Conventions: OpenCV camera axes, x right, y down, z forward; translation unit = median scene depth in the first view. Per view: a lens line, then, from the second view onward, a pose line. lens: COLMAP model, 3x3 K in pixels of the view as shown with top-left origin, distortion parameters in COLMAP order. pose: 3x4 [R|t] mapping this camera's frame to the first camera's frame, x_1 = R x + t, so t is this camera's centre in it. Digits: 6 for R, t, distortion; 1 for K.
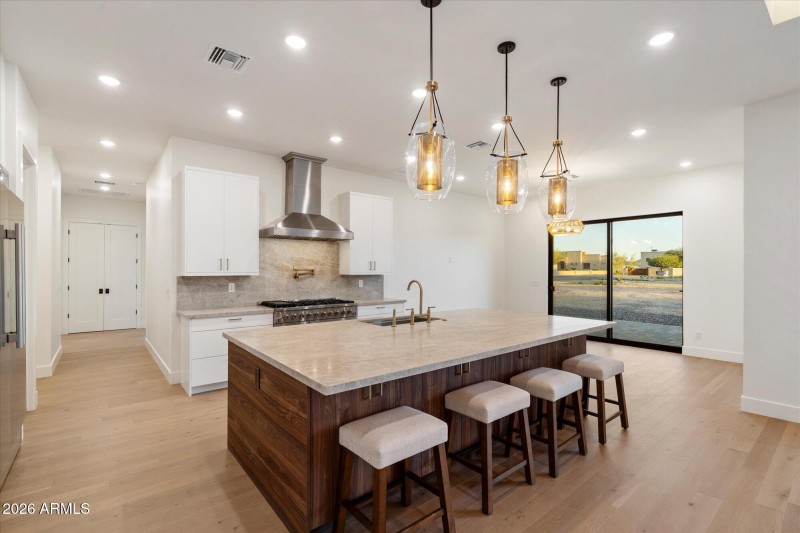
lens RADIAL K [[373.7, 0, 400.0], [0, 373.7, 266.5], [0, 0, 1]] dist [0.000985, 0.000348]
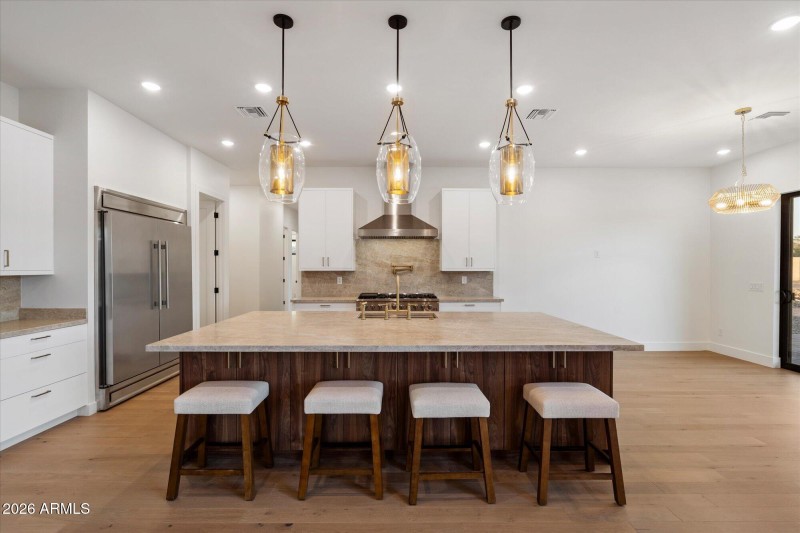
lens RADIAL K [[373.7, 0, 400.0], [0, 373.7, 266.5], [0, 0, 1]] dist [0.000985, 0.000348]
pose [[0.780440, -0.001529, -0.625228, 0.451070], [0.006085, 0.999968, 0.005150, 0.004680], [0.625200, -0.007824, 0.780425, 0.149891]]
